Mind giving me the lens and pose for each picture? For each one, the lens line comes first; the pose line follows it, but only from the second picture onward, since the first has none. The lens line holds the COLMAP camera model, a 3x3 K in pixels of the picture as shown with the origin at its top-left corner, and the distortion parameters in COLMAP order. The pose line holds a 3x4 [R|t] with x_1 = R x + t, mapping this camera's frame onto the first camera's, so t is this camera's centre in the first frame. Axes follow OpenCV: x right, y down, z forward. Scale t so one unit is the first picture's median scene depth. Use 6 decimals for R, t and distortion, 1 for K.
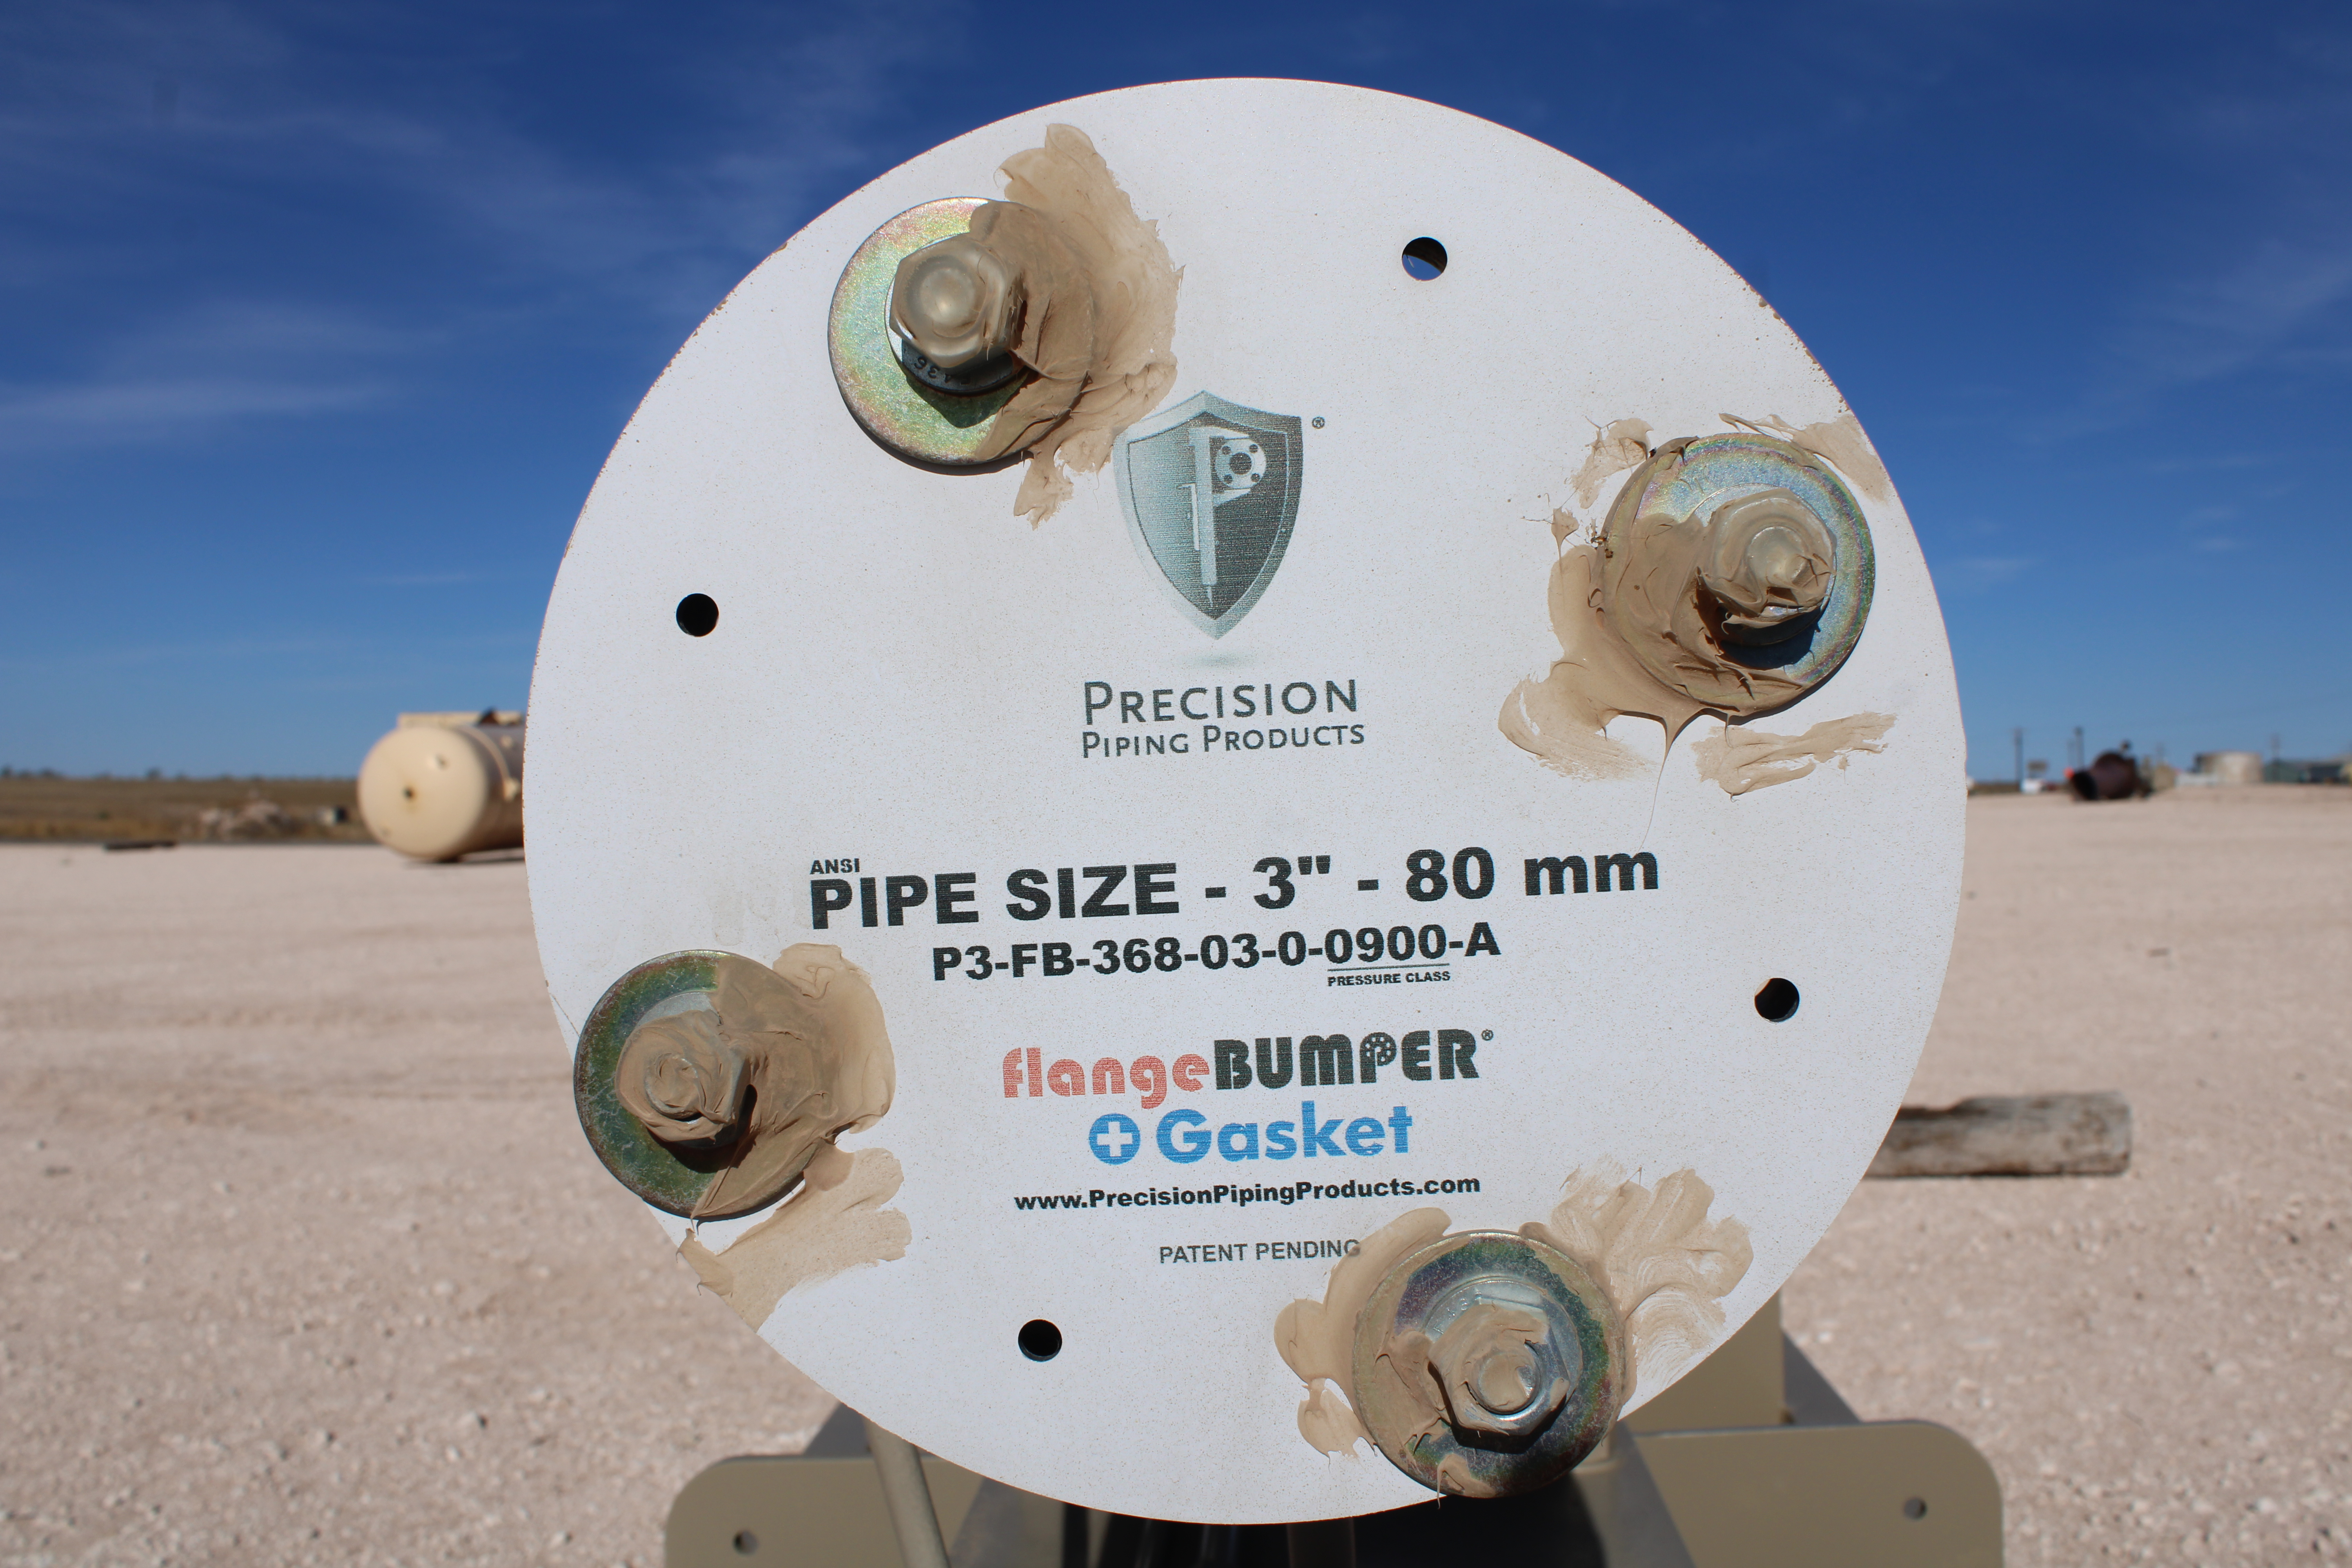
lens RADIAL K [[2188.6, 0, 1176.0], [0, 2188.6, 784.0], [0, 0, 1]] dist [-0.230170, 0.258064]
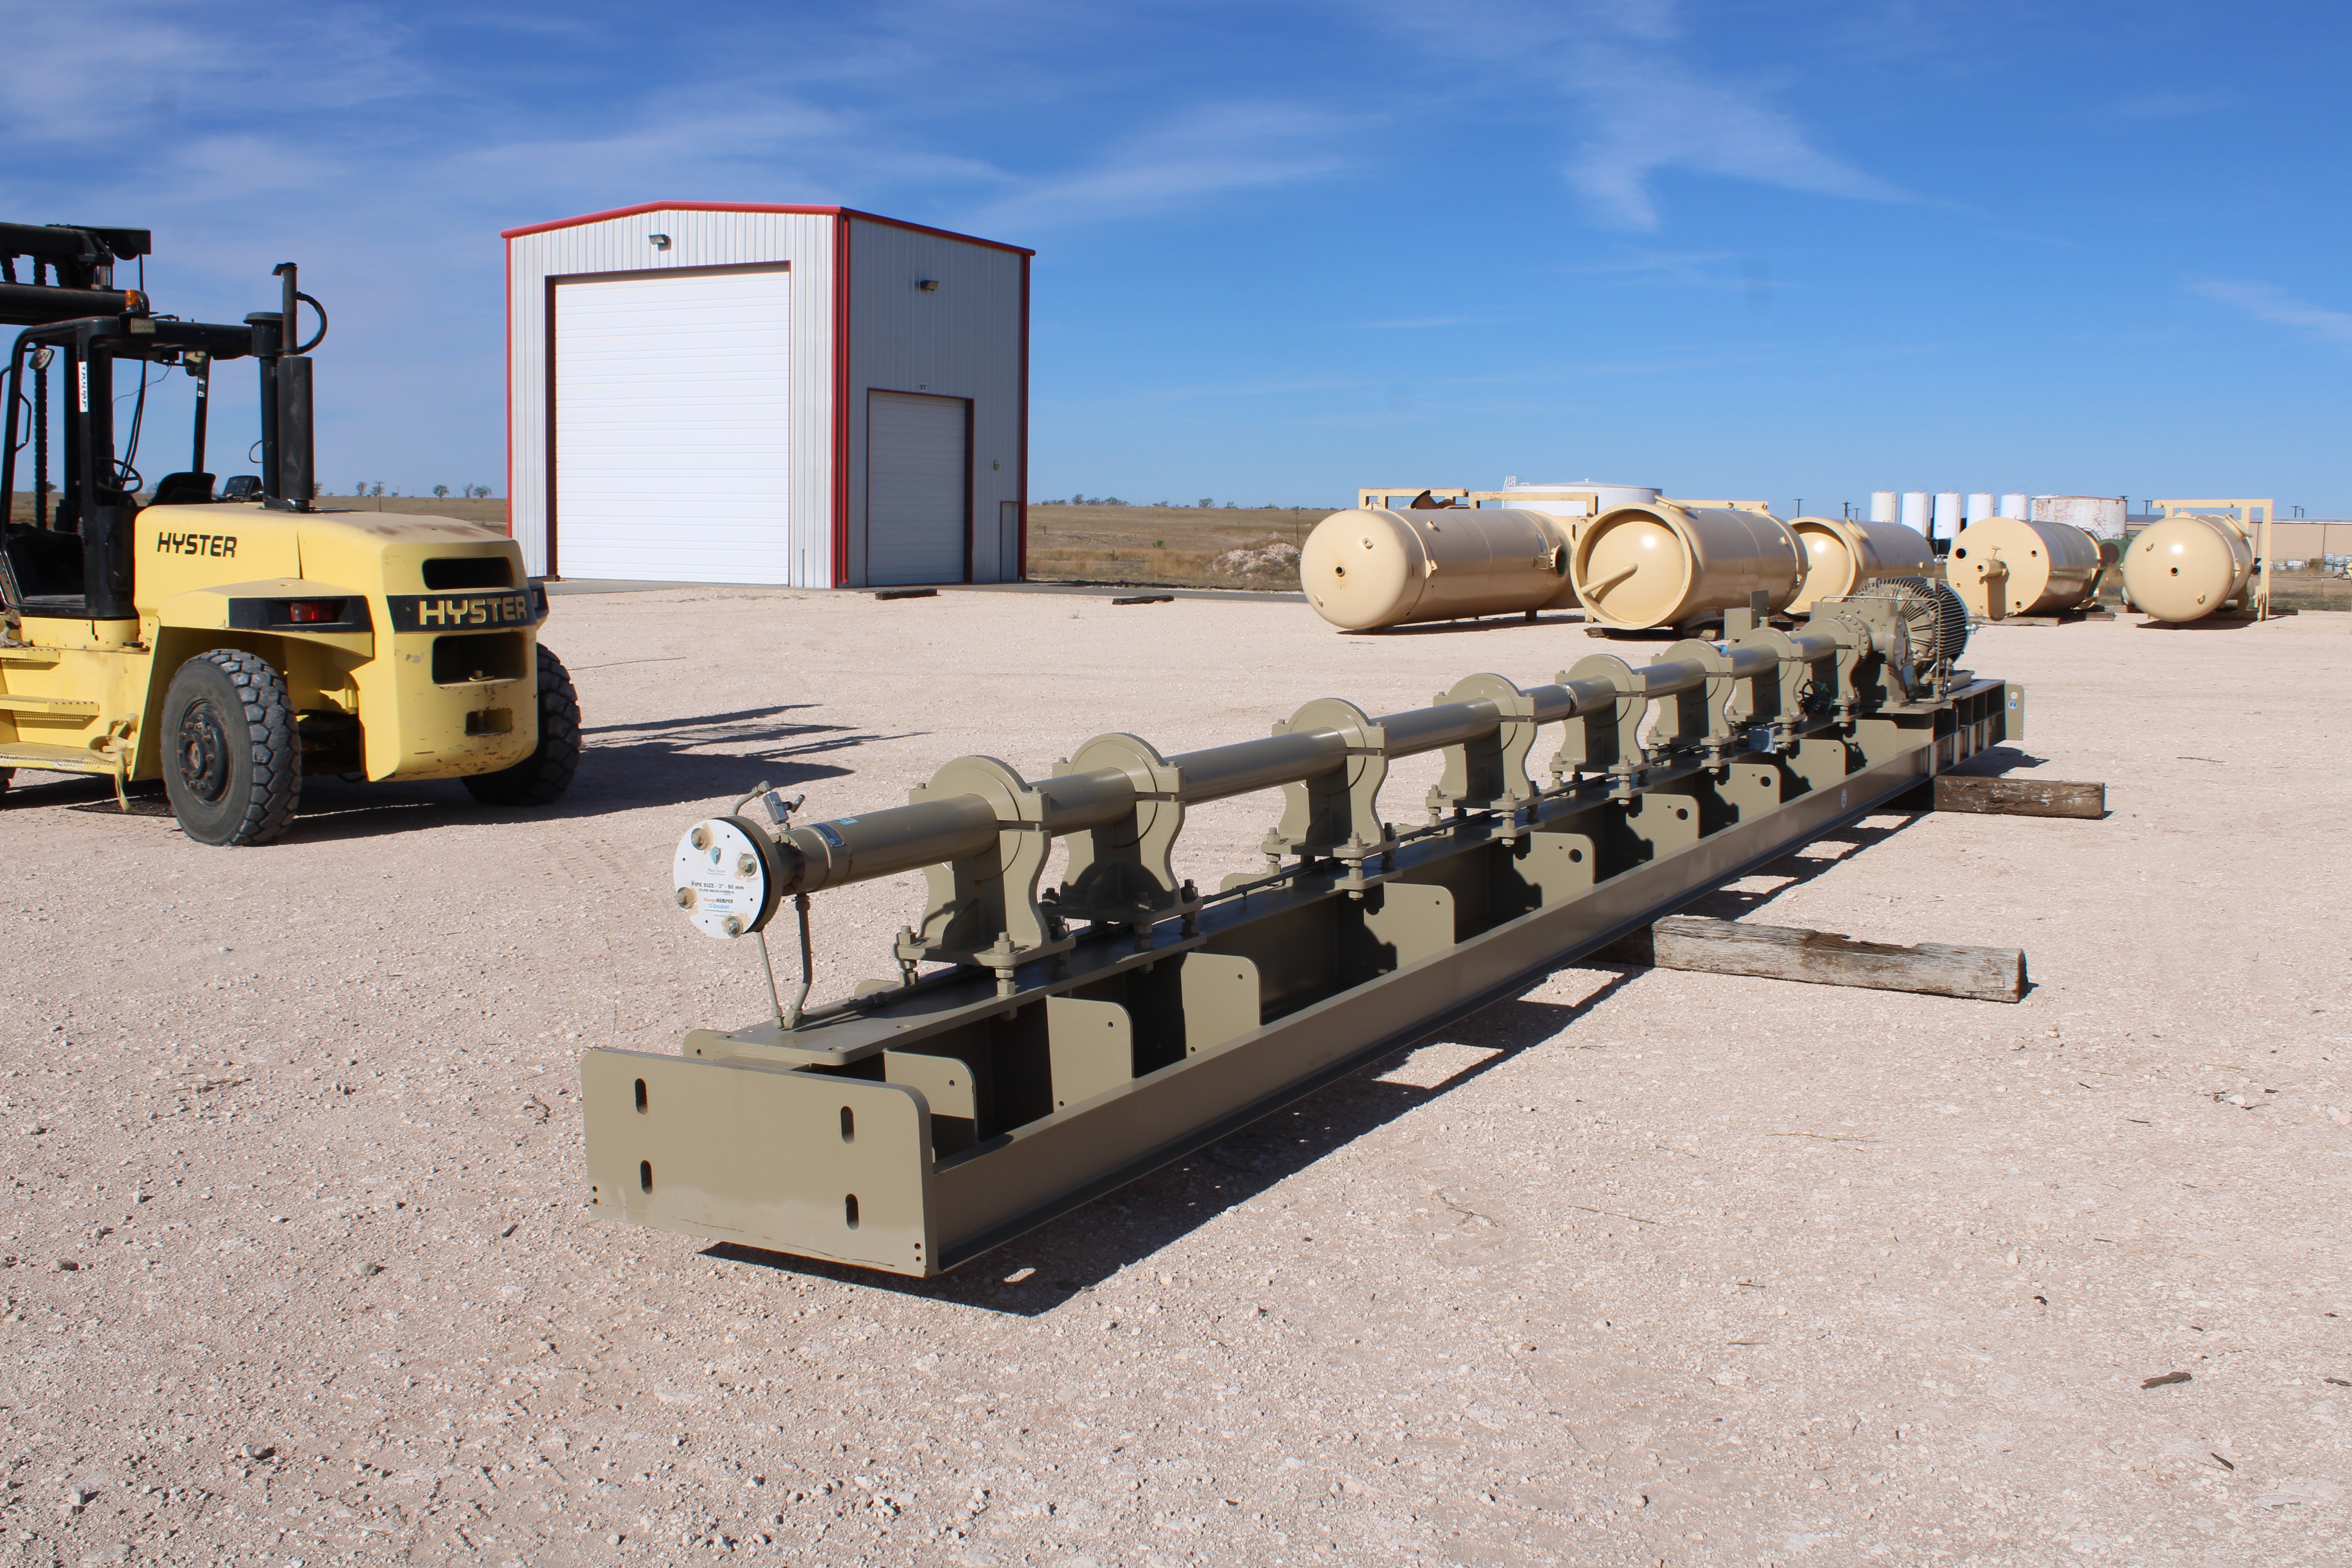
lens RADIAL K [[2188.6, 0, 1176.0], [0, 2188.6, 784.0], [0, 0, 1]] dist [-0.230170, 0.258064]
pose [[0.897028, 0.067209, -0.436834, 0.565076], [-0.016155, 0.992696, 0.119556, -0.149661], [0.441679, -0.100188, 0.891562, -0.641883]]
